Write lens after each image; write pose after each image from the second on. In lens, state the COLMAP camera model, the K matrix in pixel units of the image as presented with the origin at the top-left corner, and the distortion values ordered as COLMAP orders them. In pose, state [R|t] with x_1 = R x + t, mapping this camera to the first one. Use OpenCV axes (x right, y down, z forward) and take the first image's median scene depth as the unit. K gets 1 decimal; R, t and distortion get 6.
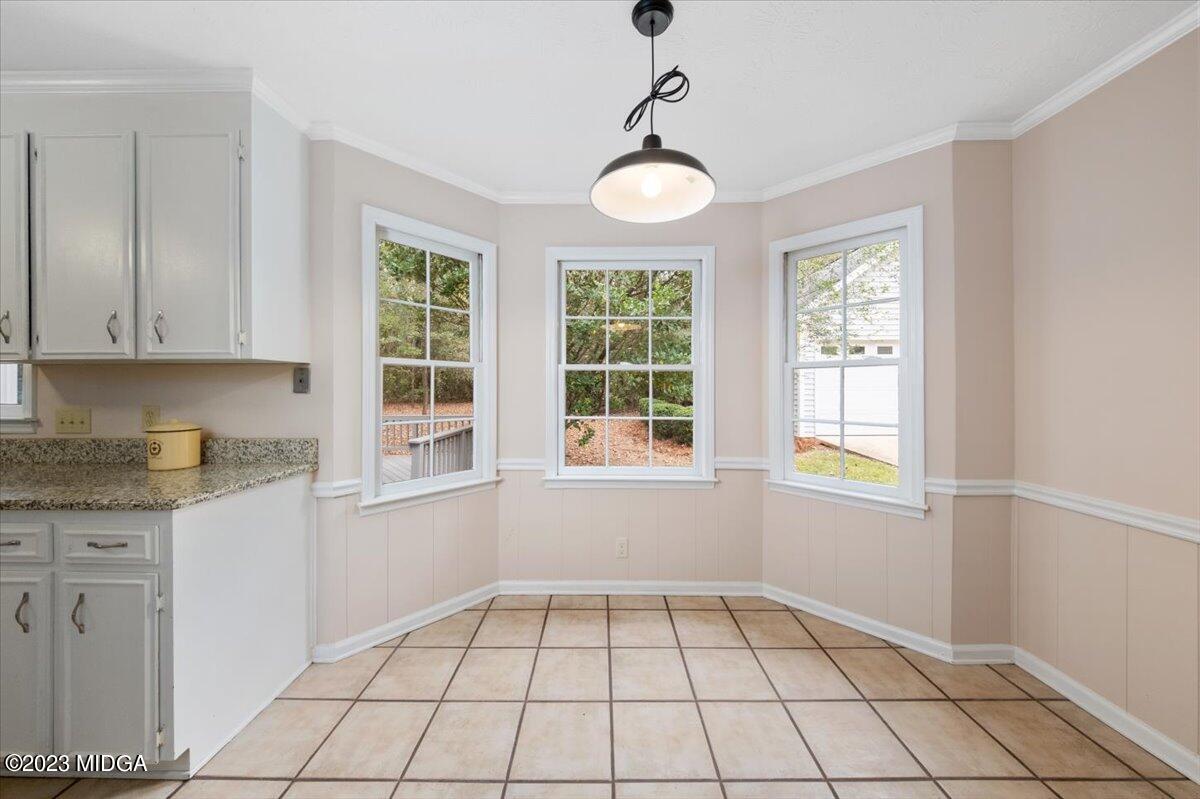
lens RADIAL K [[413.0, 0, 622.5], [0, 413.0, 393.6], [0, 0, 1]] dist [-0.002212, -0.000490]
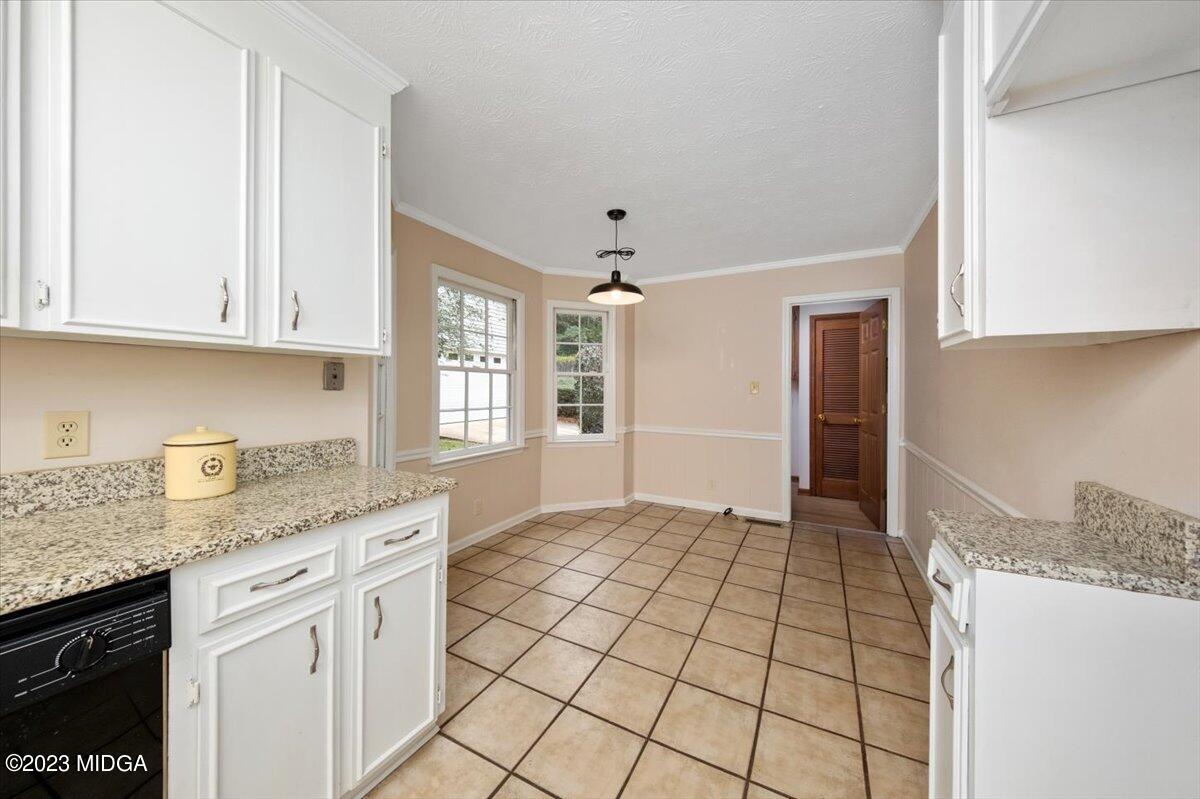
lens RADIAL K [[413.0, 0, 592.3], [0, 413.0, 390.4], [0, 0, 1]] dist [-0.002212, -0.000490]
pose [[0.468305, -0.000452, 0.883567, -1.336156], [0.000719, 1.000000, 0.000130, 0.000001], [-0.883567, 0.000574, 0.468305, 0.066549]]
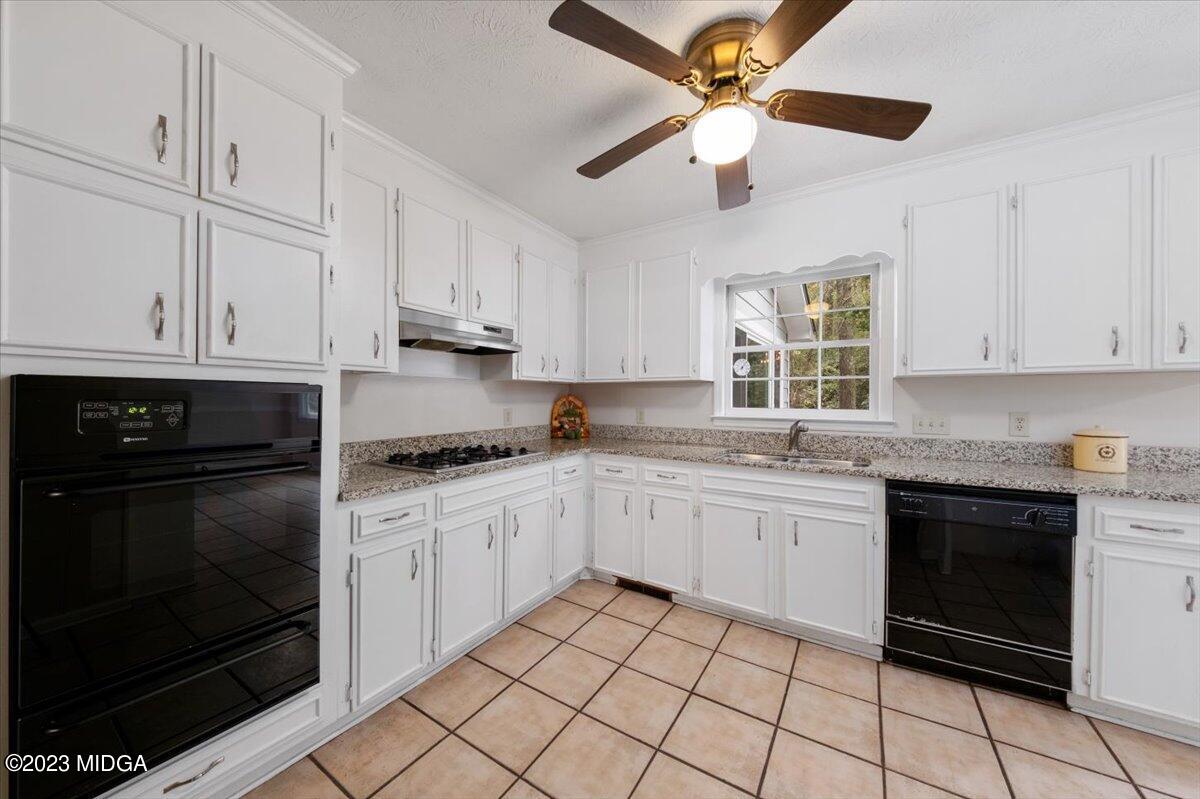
lens RADIAL K [[413.0, 0, 597.8], [0, 413.0, 406.7], [0, 0, 1]] dist [-0.002212, -0.000490]
pose [[0.840728, 0.004335, -0.541440, -1.533388], [-0.001344, 0.999982, 0.005918, 0.008162], [0.541455, -0.004248, 0.840719, -0.582514]]
